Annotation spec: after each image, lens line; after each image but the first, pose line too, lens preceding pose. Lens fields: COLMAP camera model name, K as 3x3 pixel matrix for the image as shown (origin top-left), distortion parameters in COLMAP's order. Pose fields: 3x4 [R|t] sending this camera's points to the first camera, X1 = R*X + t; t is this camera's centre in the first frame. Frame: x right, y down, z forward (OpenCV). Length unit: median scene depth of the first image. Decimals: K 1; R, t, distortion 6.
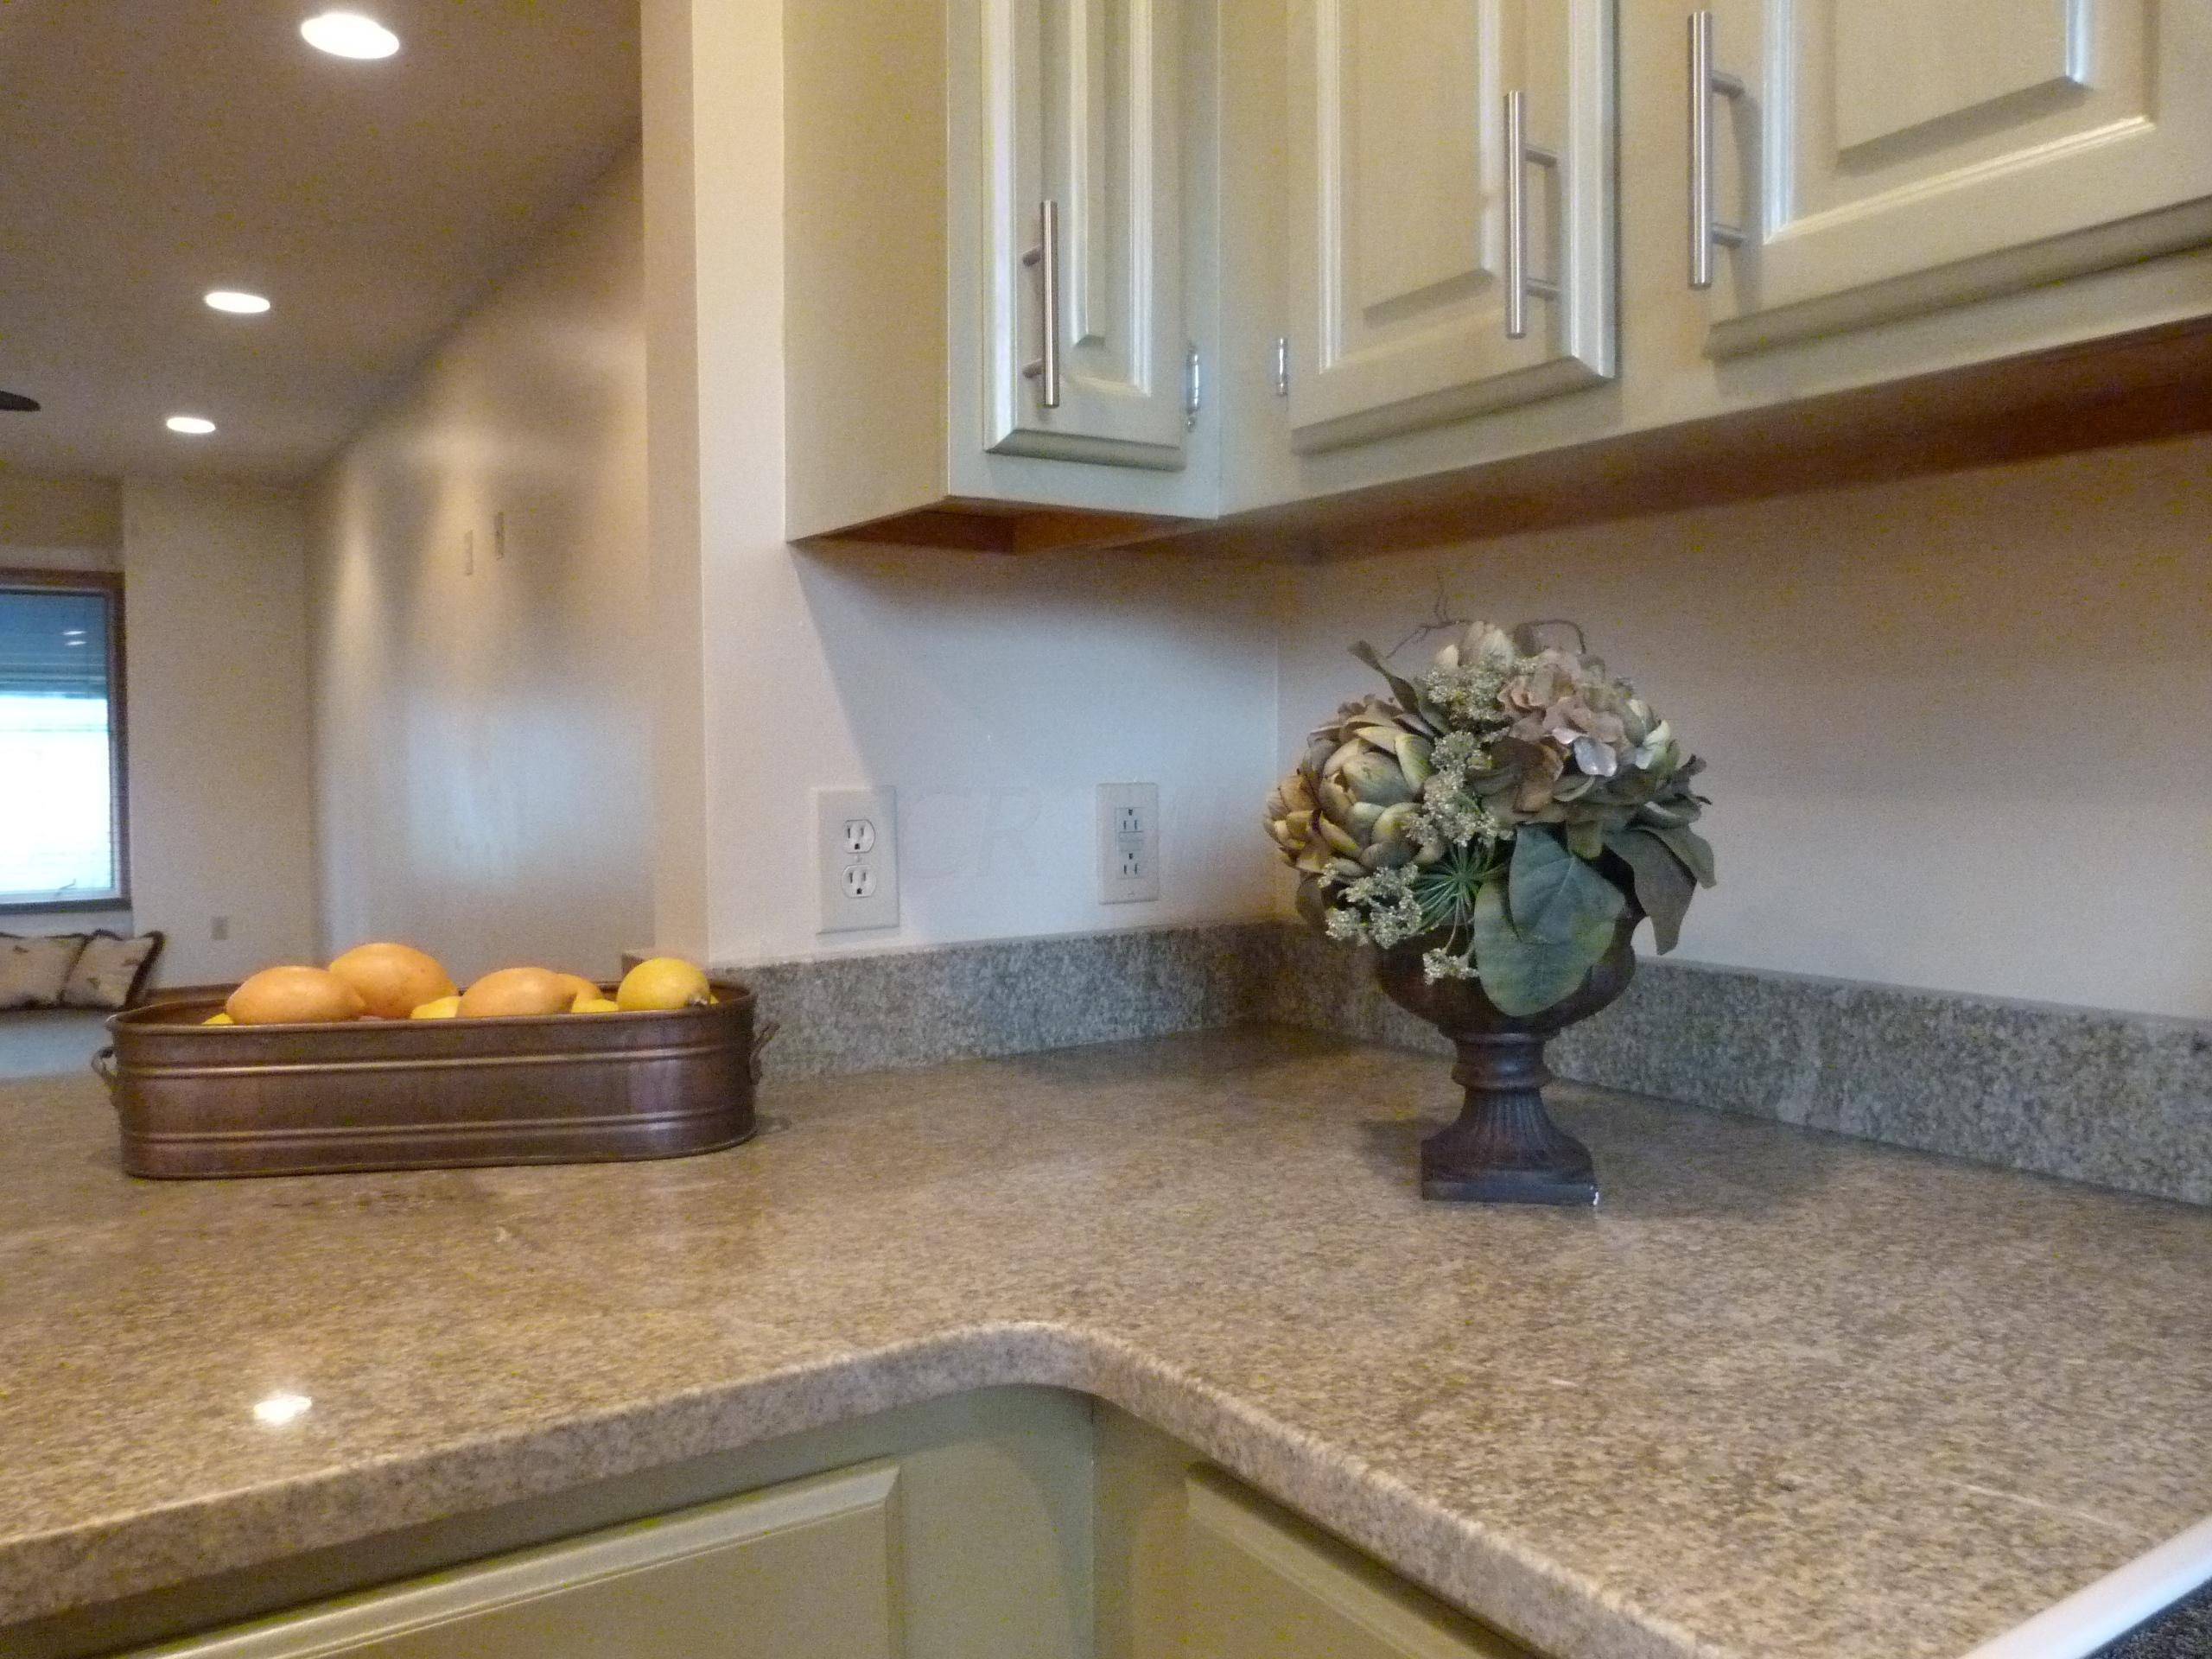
lens RADIAL K [[1648.8, 0, 1084.5], [0, 1648.8, 835.4], [0, 0, 1]] dist [-0.033688, 0.019765]
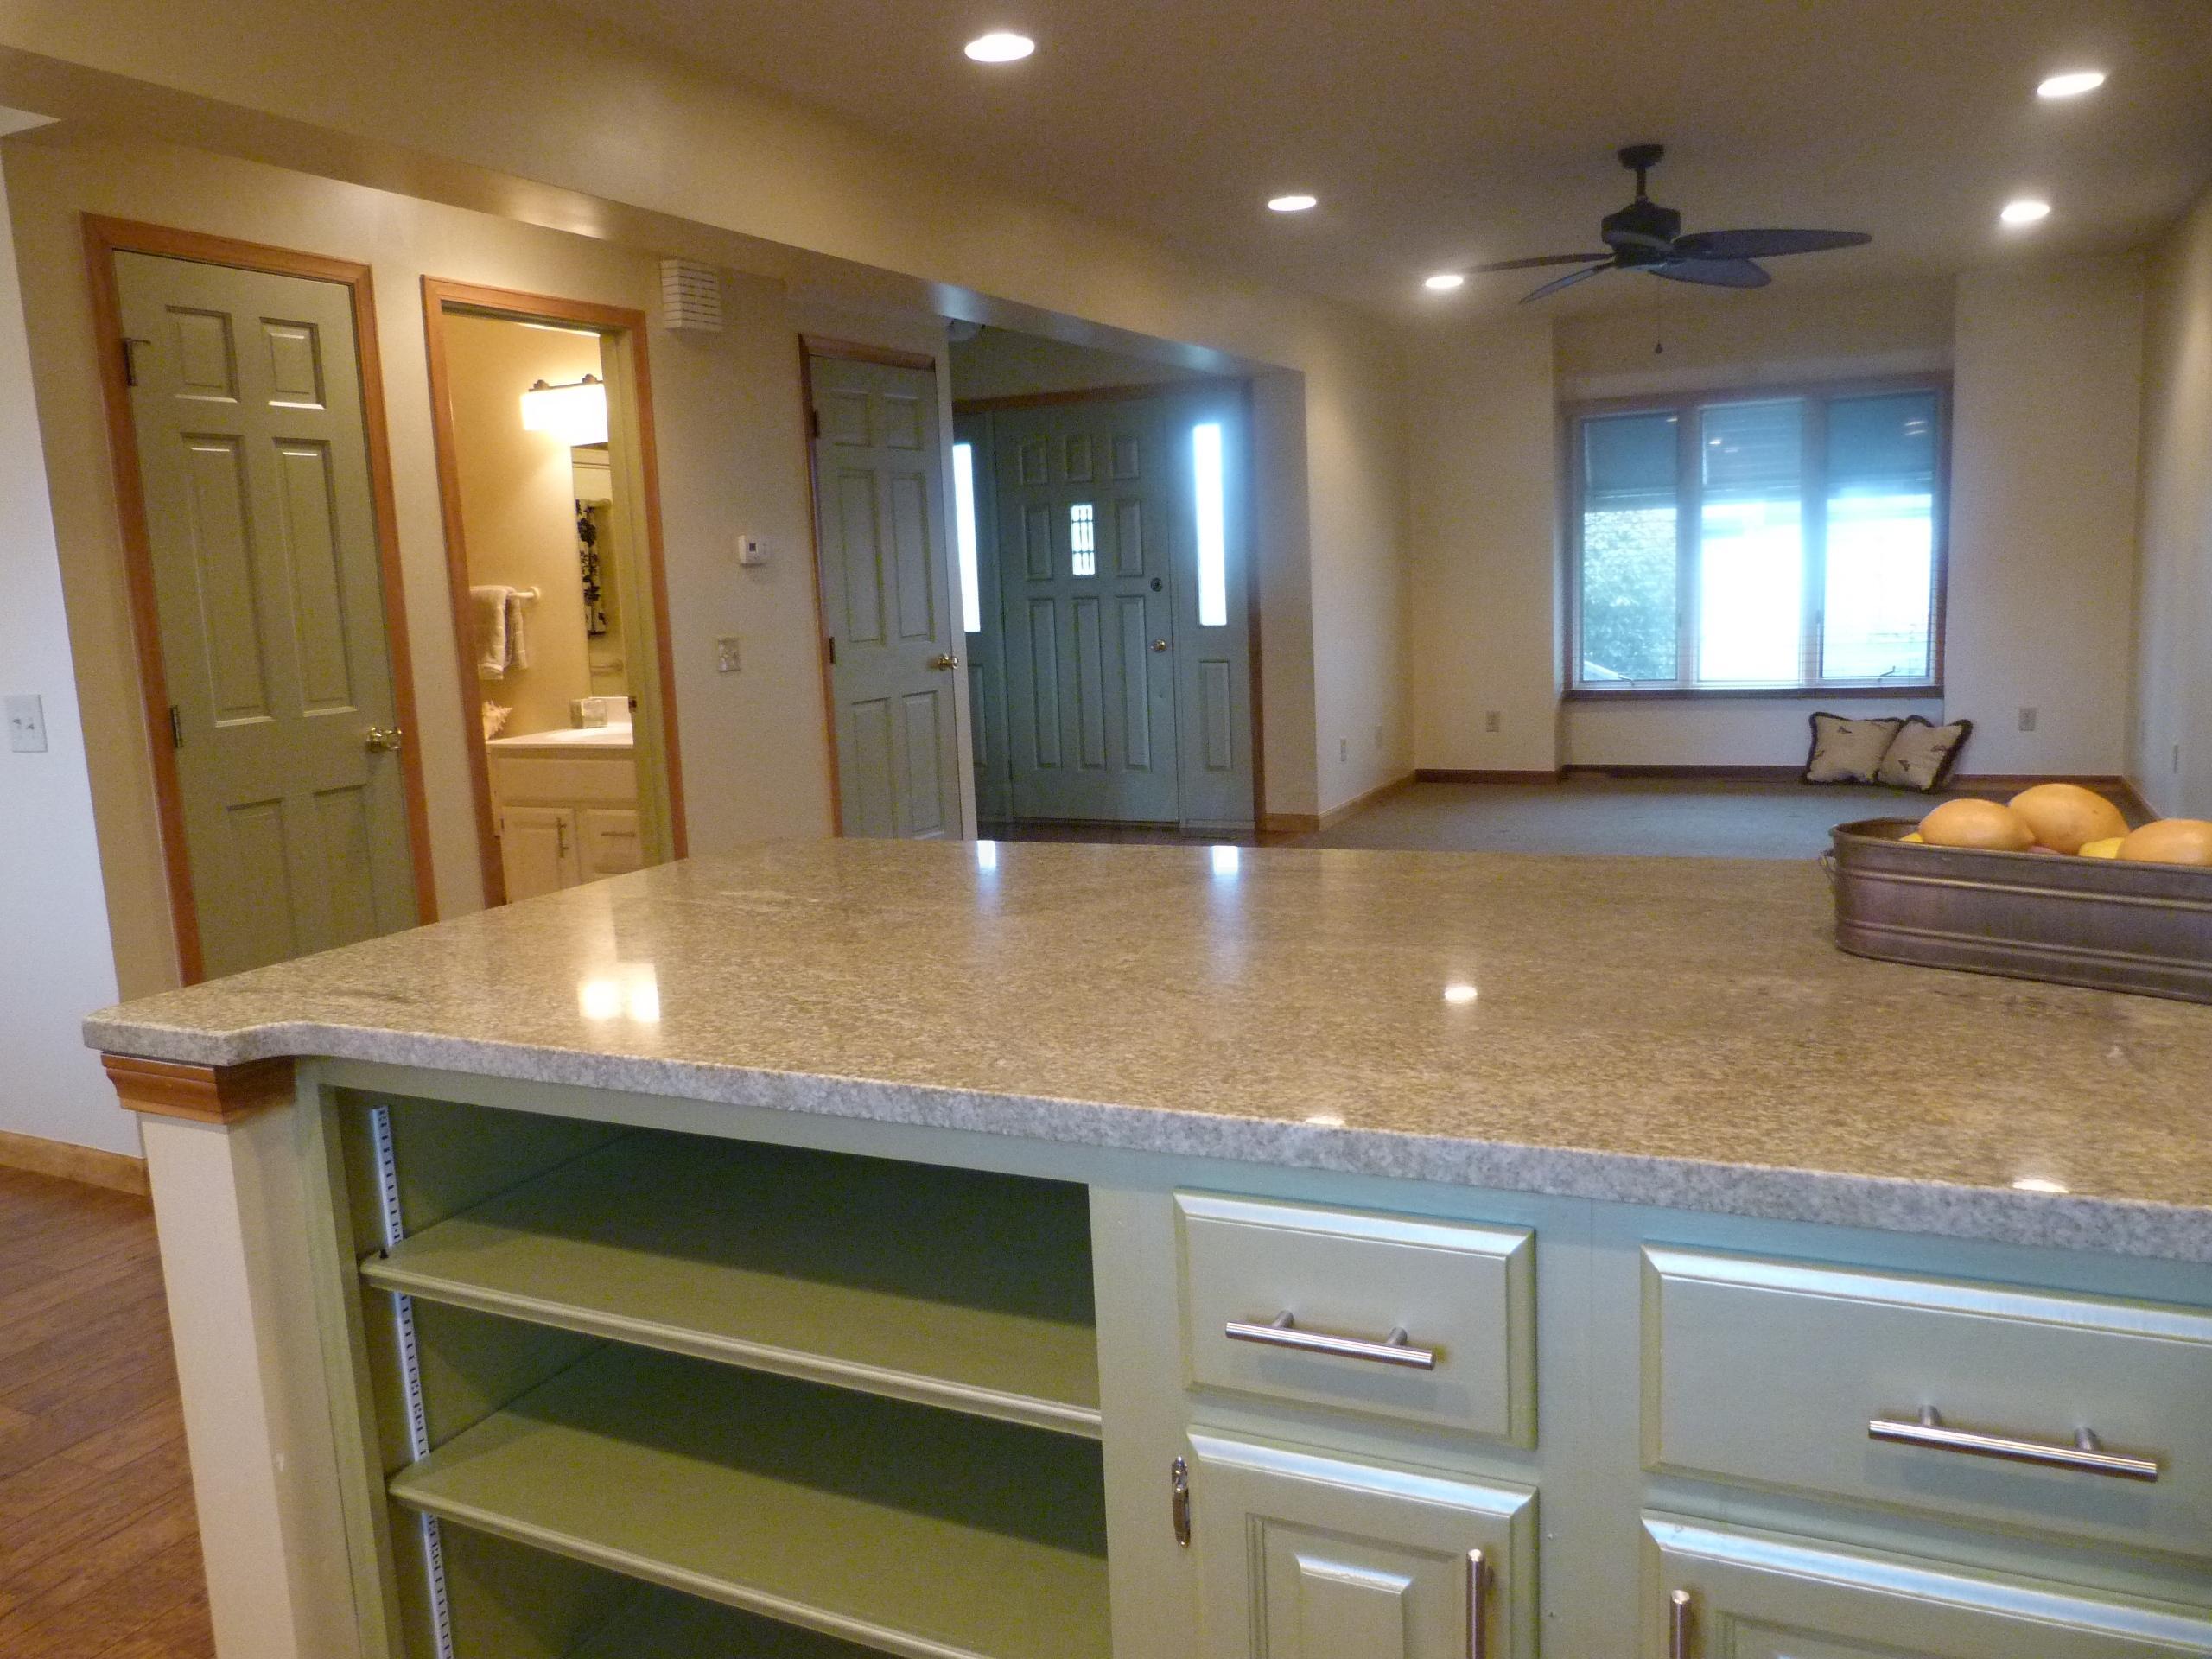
lens RADIAL K [[1662.1, 0, 1080.8], [0, 1662.1, 824.3], [0, 0, 1]] dist [-0.041613, 0.000576]
pose [[0.524035, 0.104457, -0.845267, 0.229763], [0.003502, 0.992178, 0.124783, -0.065398], [0.851689, -0.068351, 0.519571, -0.219423]]
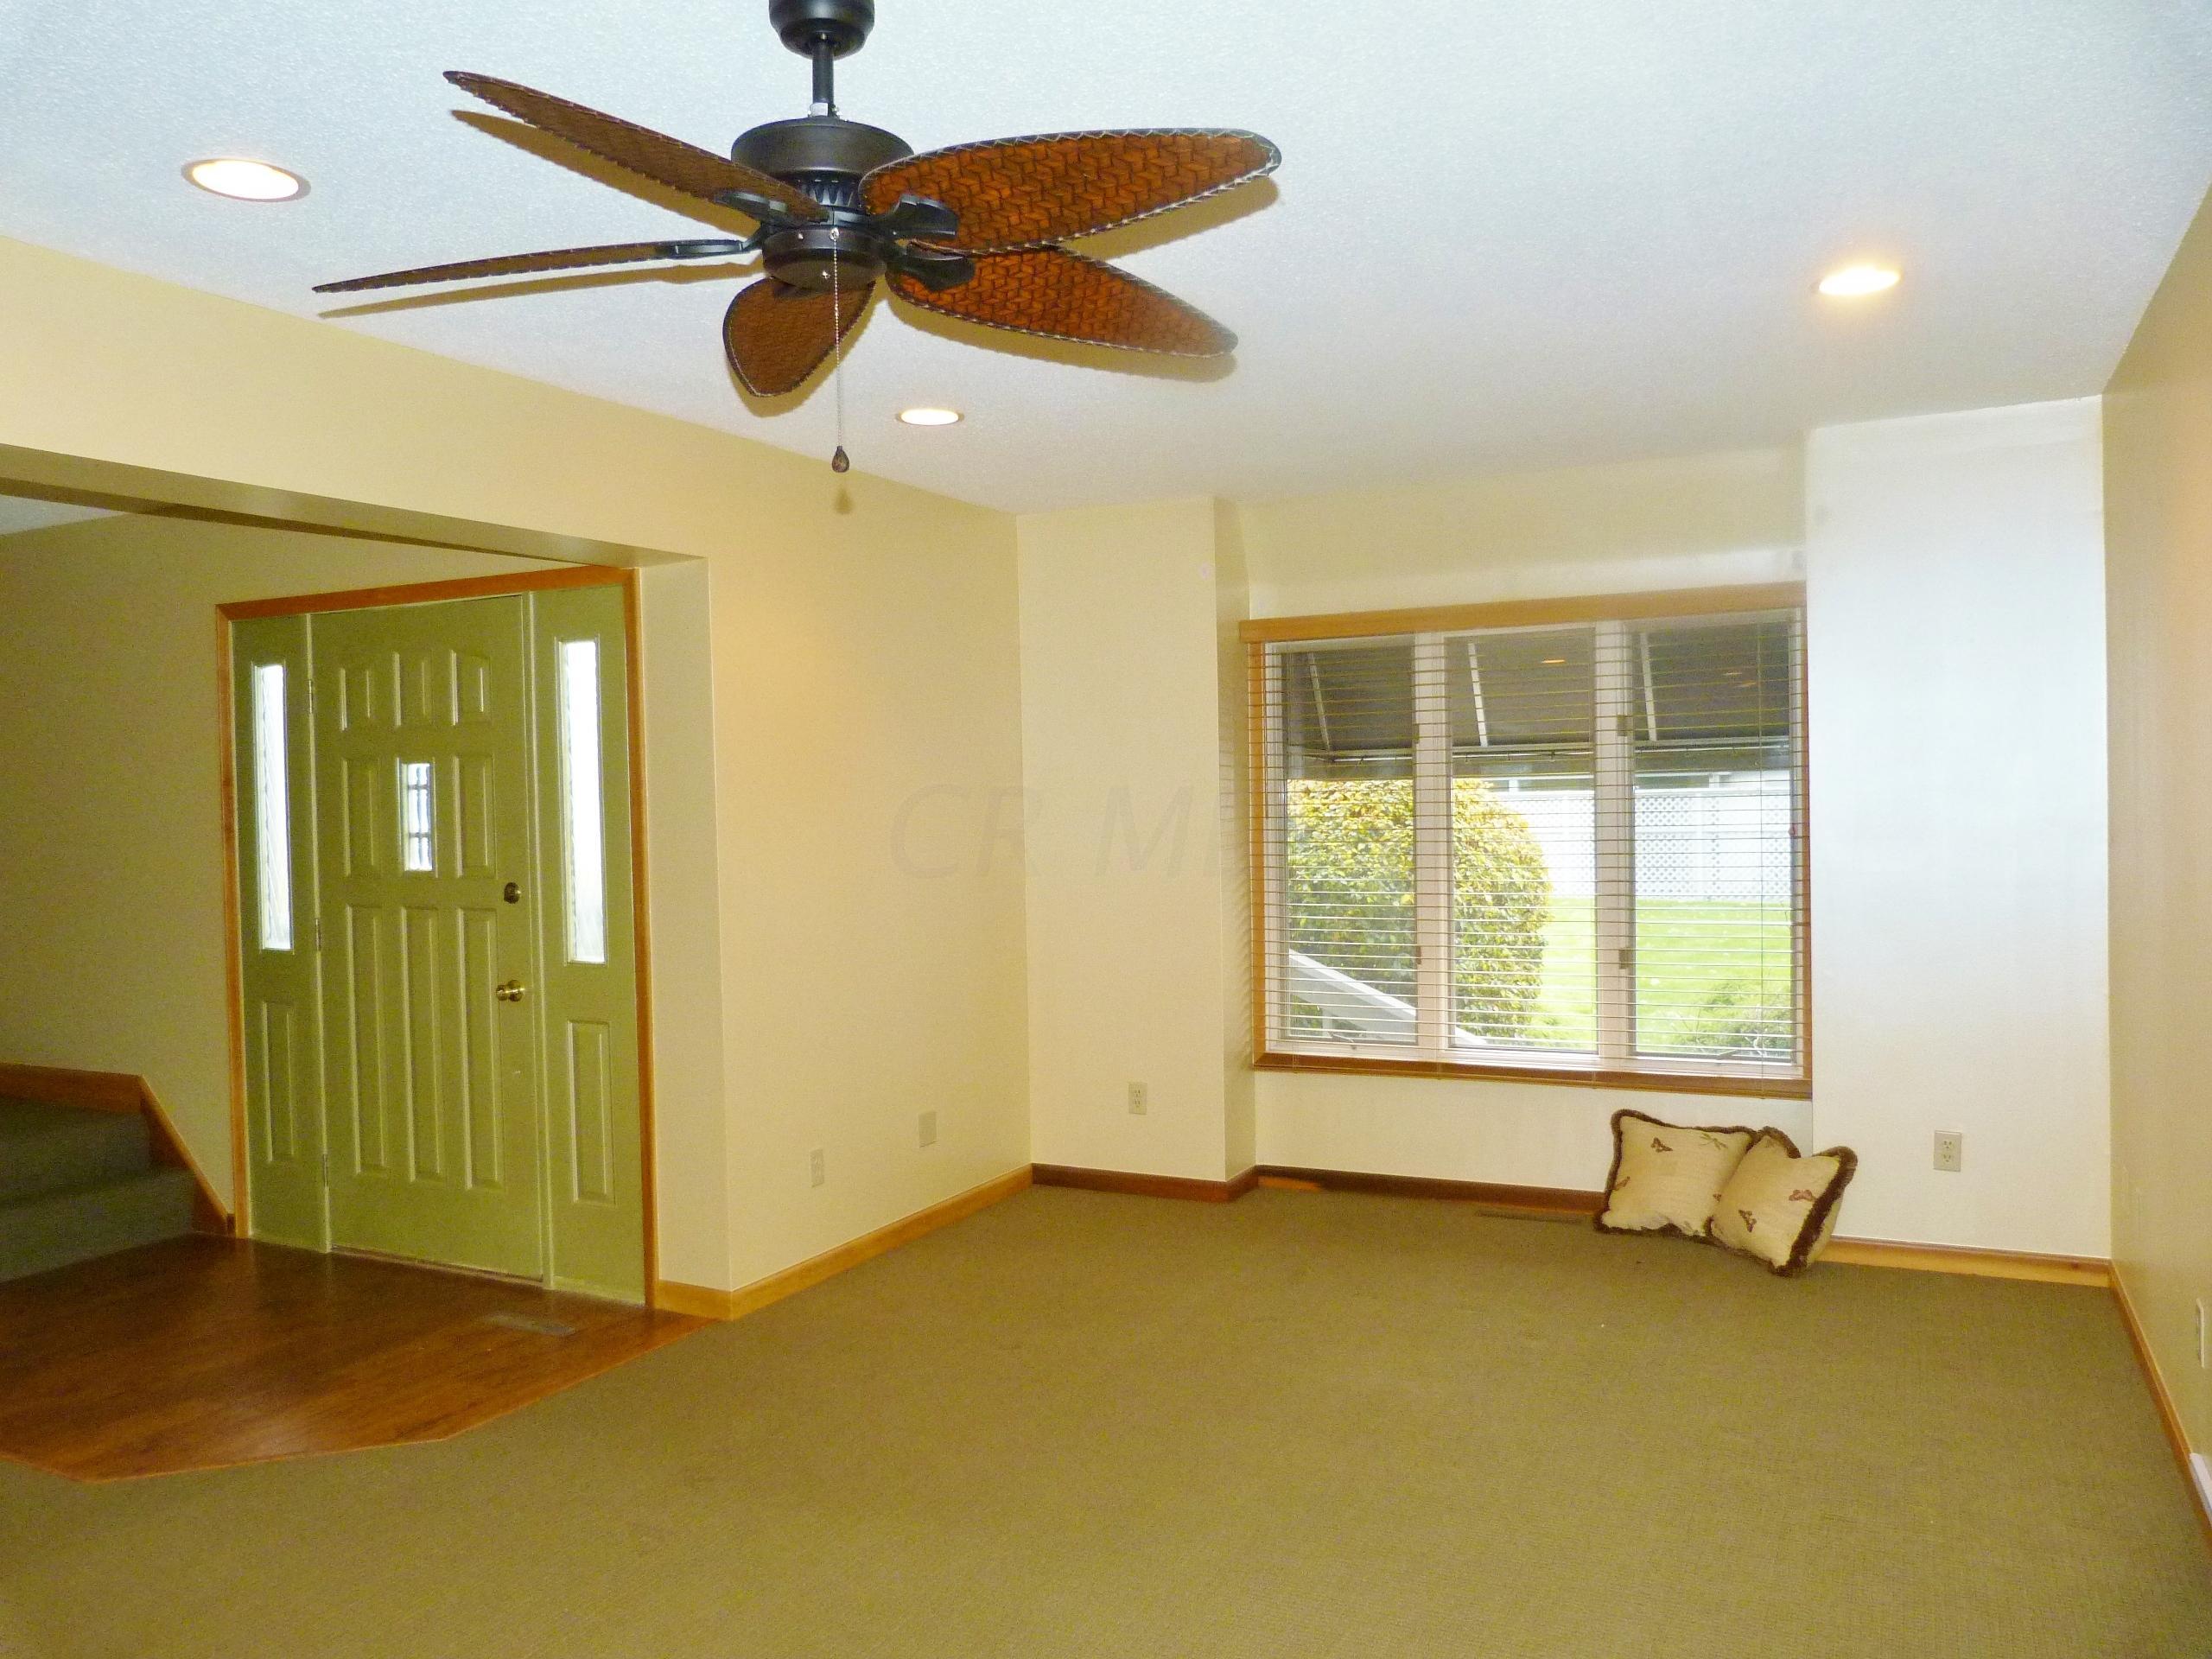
lens RADIAL K [[1648.8, 0, 1084.5], [0, 1648.8, 835.4], [0, 0, 1]] dist [-0.033688, 0.019765]
pose [[0.511957, 0.013007, -0.858913, -1.569272], [-0.023646, 0.999720, 0.001045, -0.472340], [0.858686, 0.019775, 0.512121, 3.703159]]
